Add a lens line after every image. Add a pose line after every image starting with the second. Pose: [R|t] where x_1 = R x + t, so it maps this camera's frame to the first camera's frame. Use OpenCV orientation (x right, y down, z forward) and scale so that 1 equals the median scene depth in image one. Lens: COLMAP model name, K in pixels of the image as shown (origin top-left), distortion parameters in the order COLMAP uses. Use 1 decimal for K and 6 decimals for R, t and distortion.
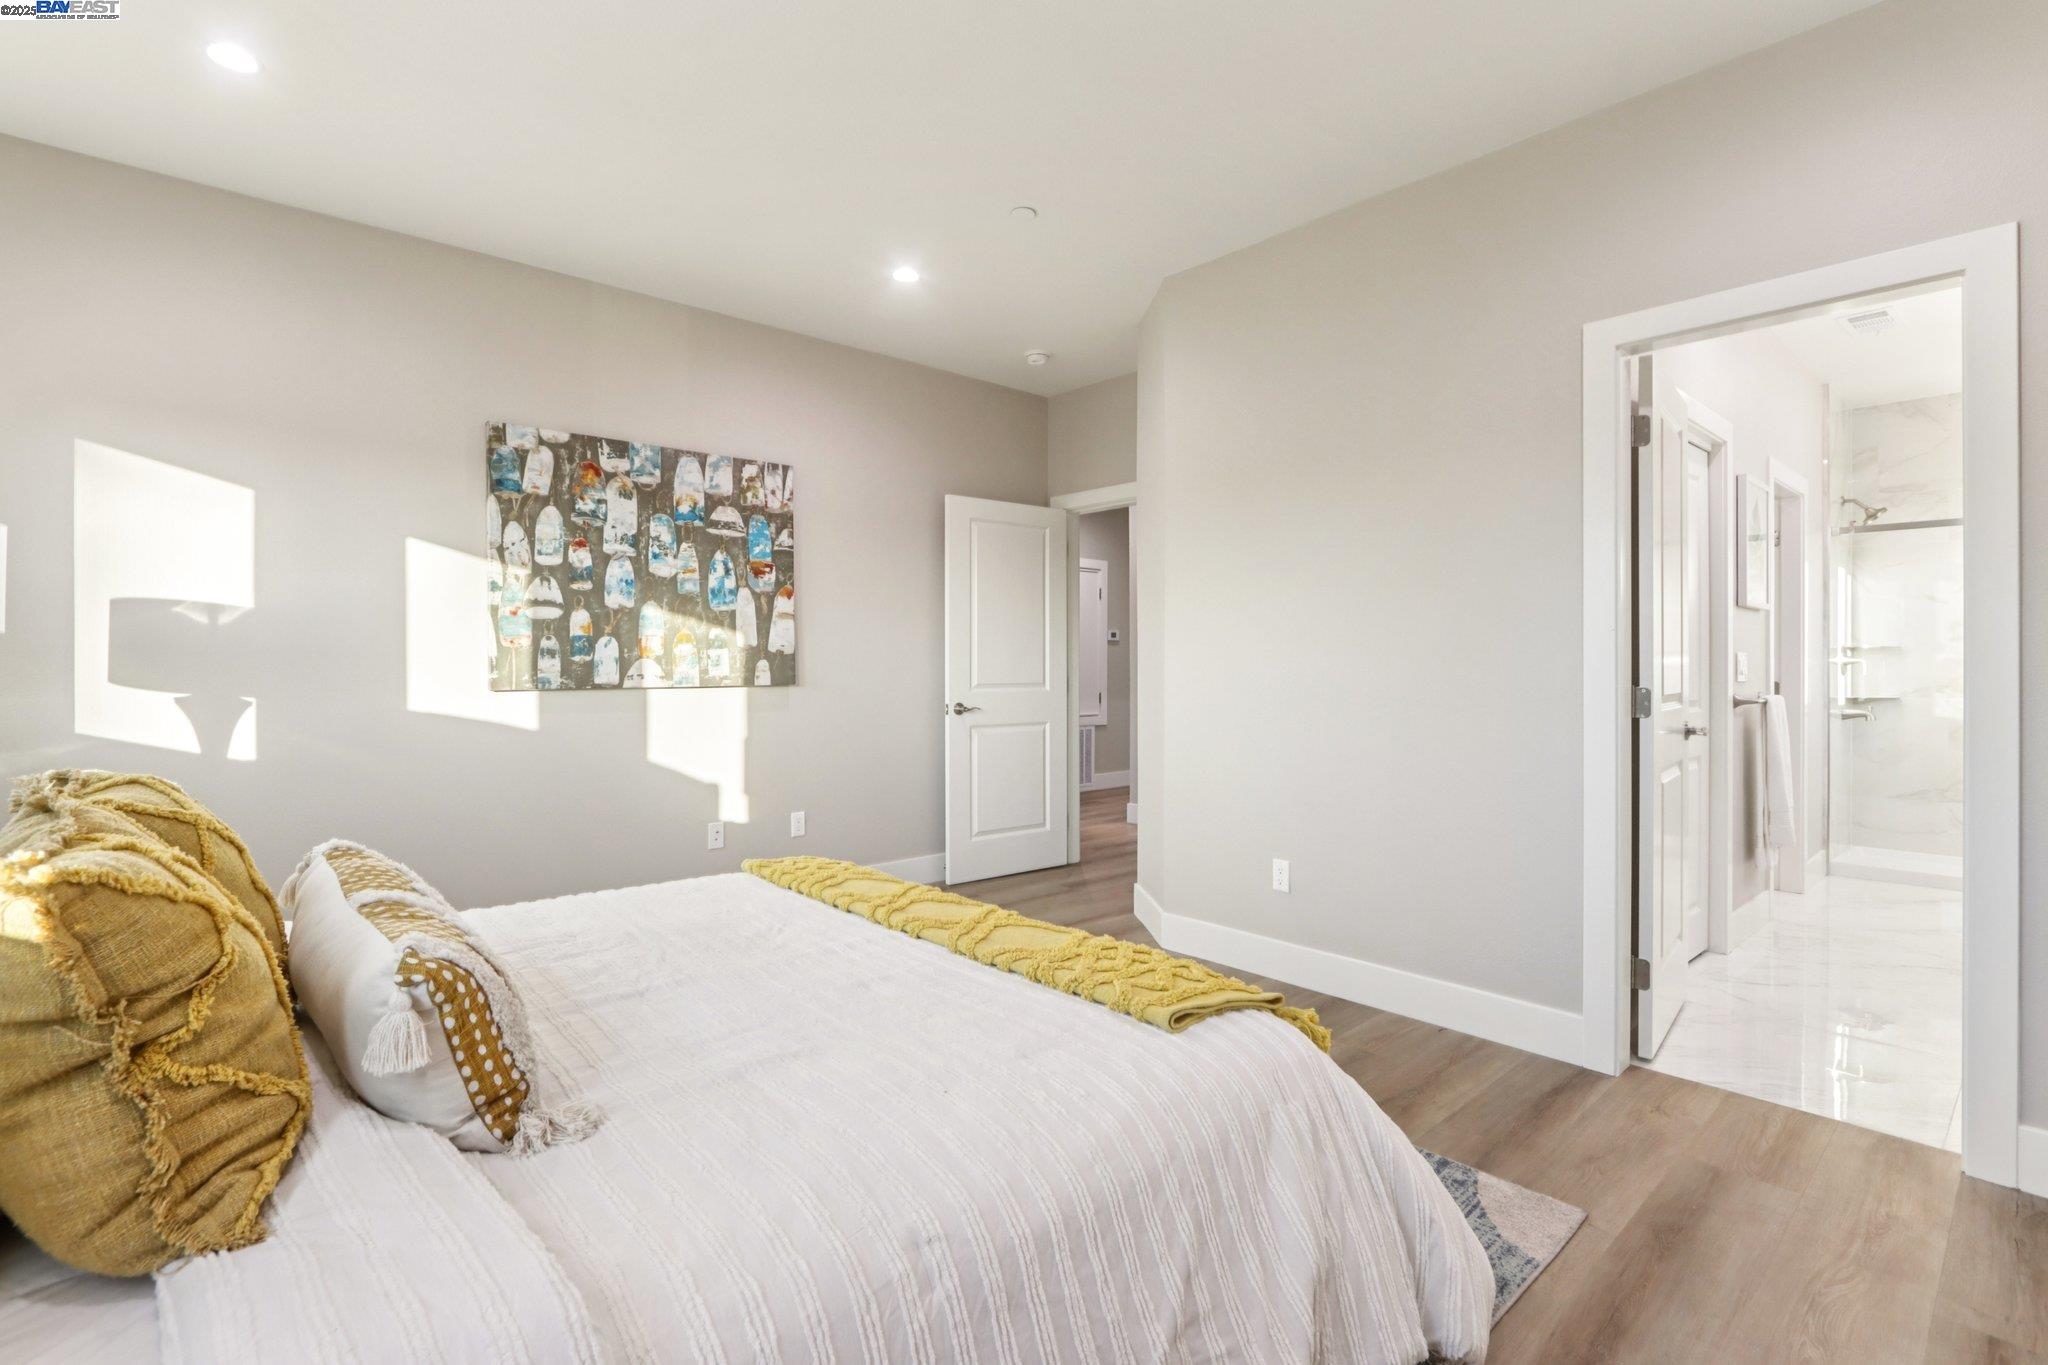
lens RADIAL K [[959.0, 0, 1029.9], [0, 959.0, 665.7], [0, 0, 1]] dist [-0.014482, 0.001565]
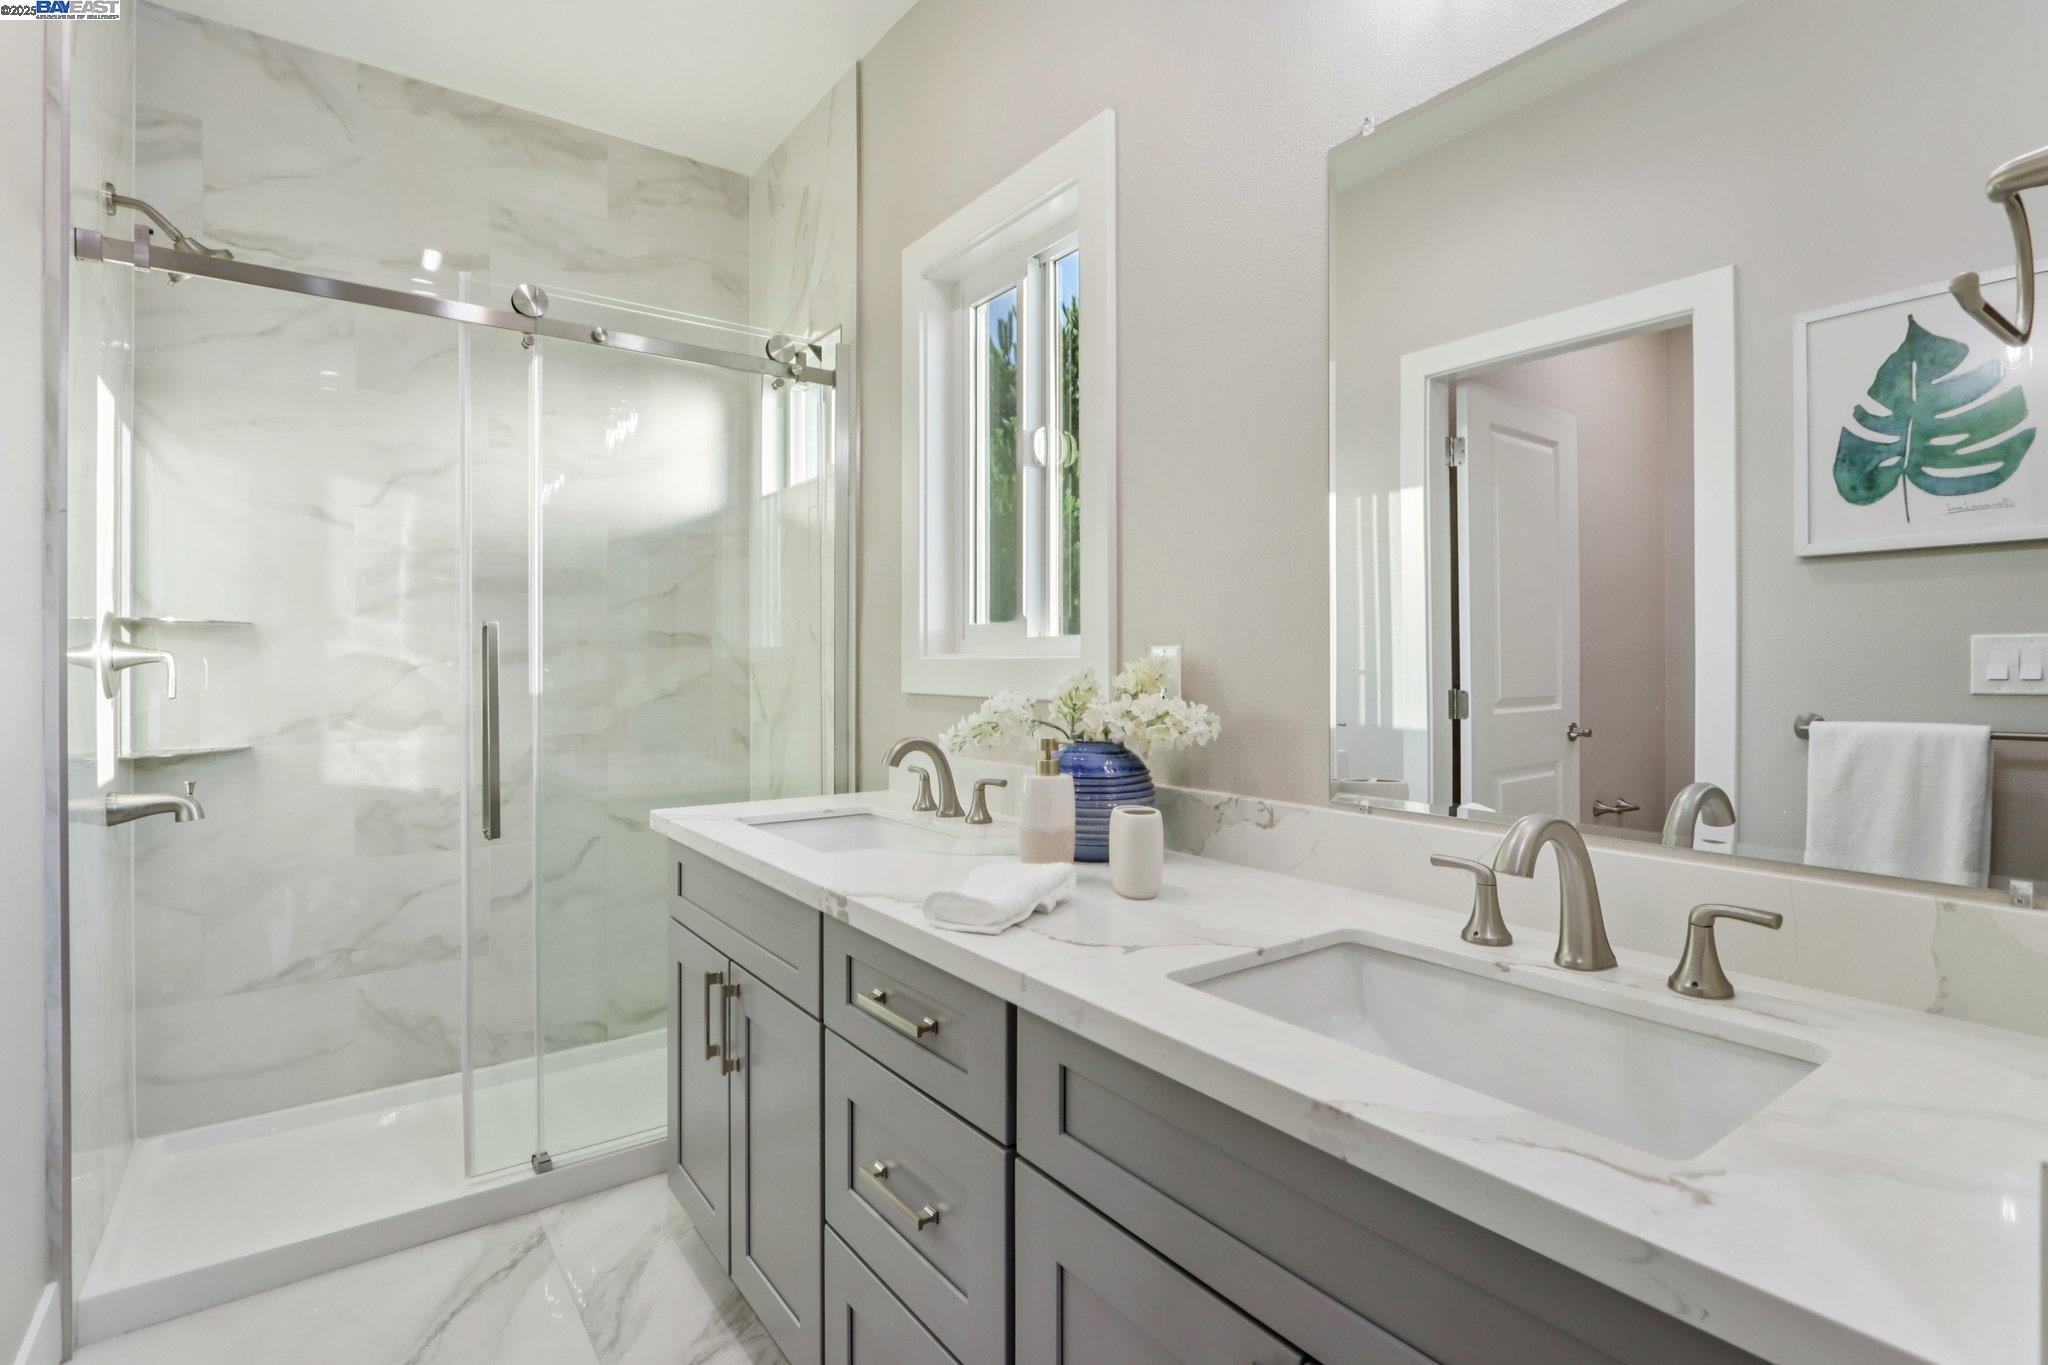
lens RADIAL K [[1003.3, 0, 1020.4], [0, 1003.3, 661.9], [0, 0, 1]] dist [-0.006070, -0.000516]
pose [[0.109481, 0.000025, 0.993989, 0.525864], [0.001674, 0.999999, -0.000210, -0.002469], [-0.993988, 0.001687, 0.109480, 0.624162]]
